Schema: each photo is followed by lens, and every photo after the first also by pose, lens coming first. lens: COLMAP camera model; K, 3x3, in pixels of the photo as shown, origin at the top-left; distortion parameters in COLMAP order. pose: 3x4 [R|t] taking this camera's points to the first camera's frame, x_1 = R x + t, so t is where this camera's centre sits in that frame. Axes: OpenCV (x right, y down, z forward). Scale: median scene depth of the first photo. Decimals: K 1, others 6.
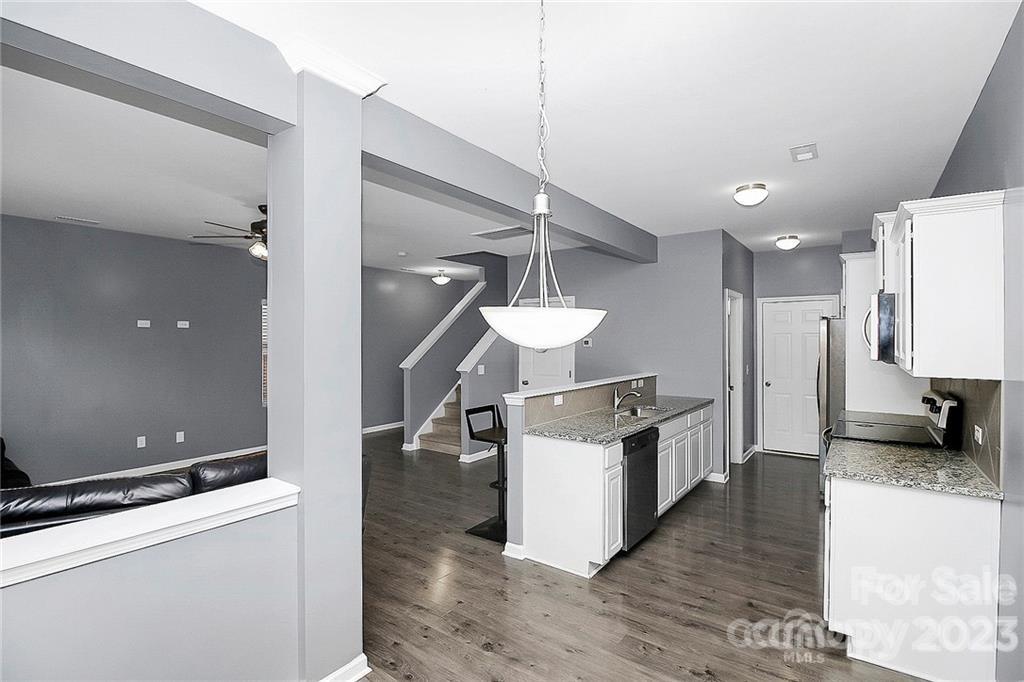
lens RADIAL K [[484.5, 0, 509.1], [0, 484.5, 333.3], [0, 0, 1]] dist [-0.000712, -0.011069]
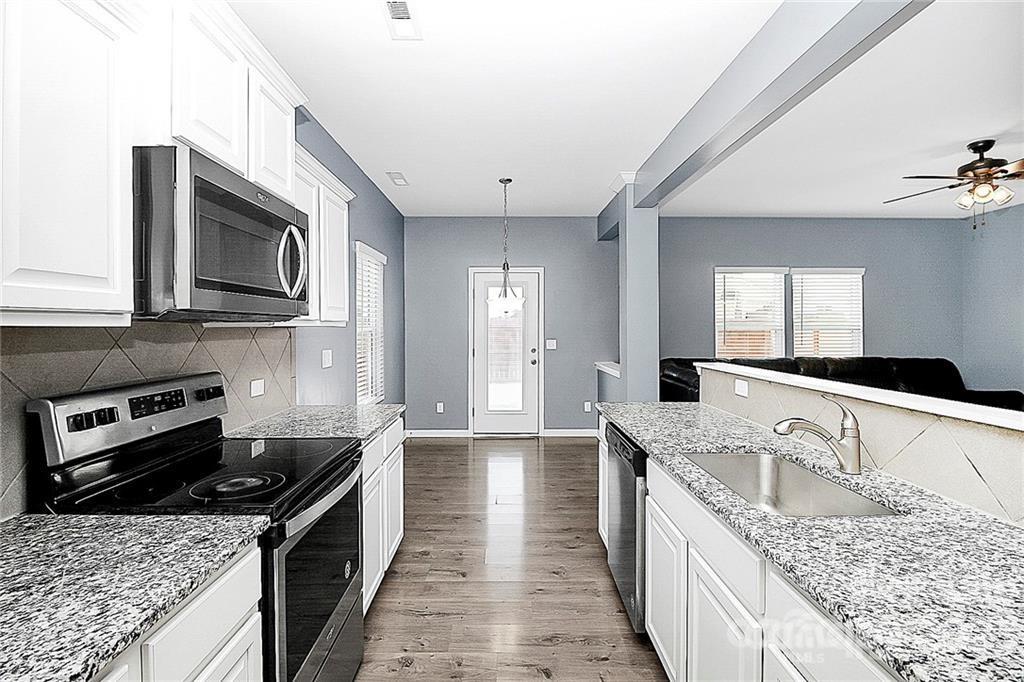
lens RADIAL K [[486.6, 0, 506.7], [0, 486.6, 327.8], [0, 0, 1]] dist [-0.001079, -0.010916]
pose [[-0.799186, 0.002732, -0.601077, 0.510643], [0.007728, 0.999954, -0.005731, 0.042634], [0.601034, -0.009225, -0.799170, 0.923513]]
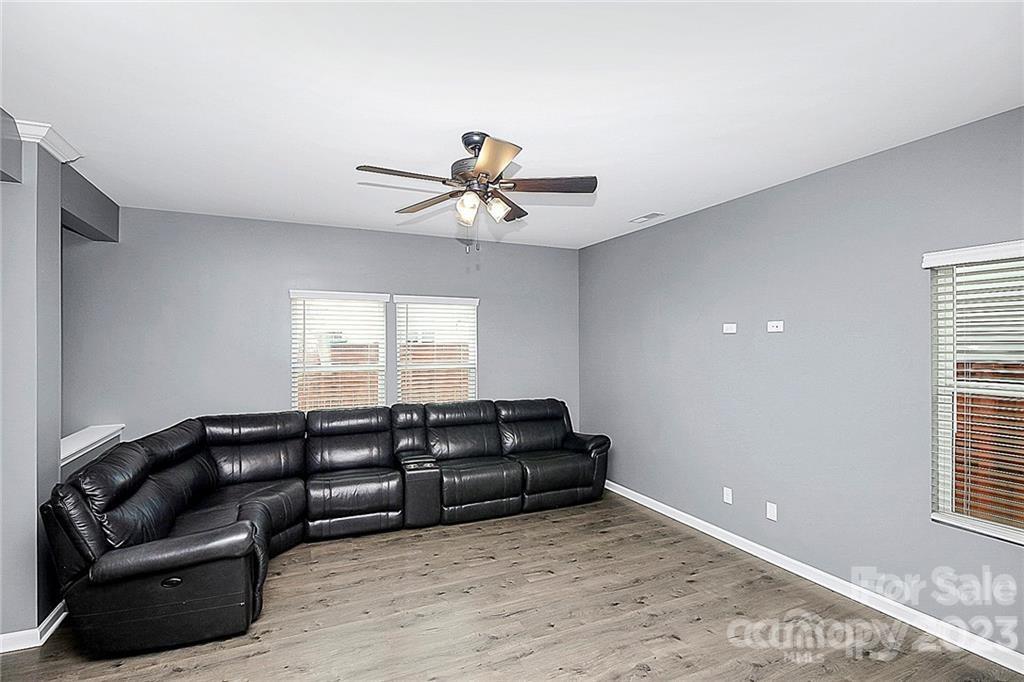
lens RADIAL K [[481.3, 0, 512.0], [0, 481.3, 341.0], [0, 0, 1]] dist [-0.001466, -0.011981]
pose [[-0.480348, -0.004840, -0.877065, 0.009831], [0.010596, 0.999880, -0.011321, 0.003357], [0.877014, -0.014732, -0.480239, 1.051286]]
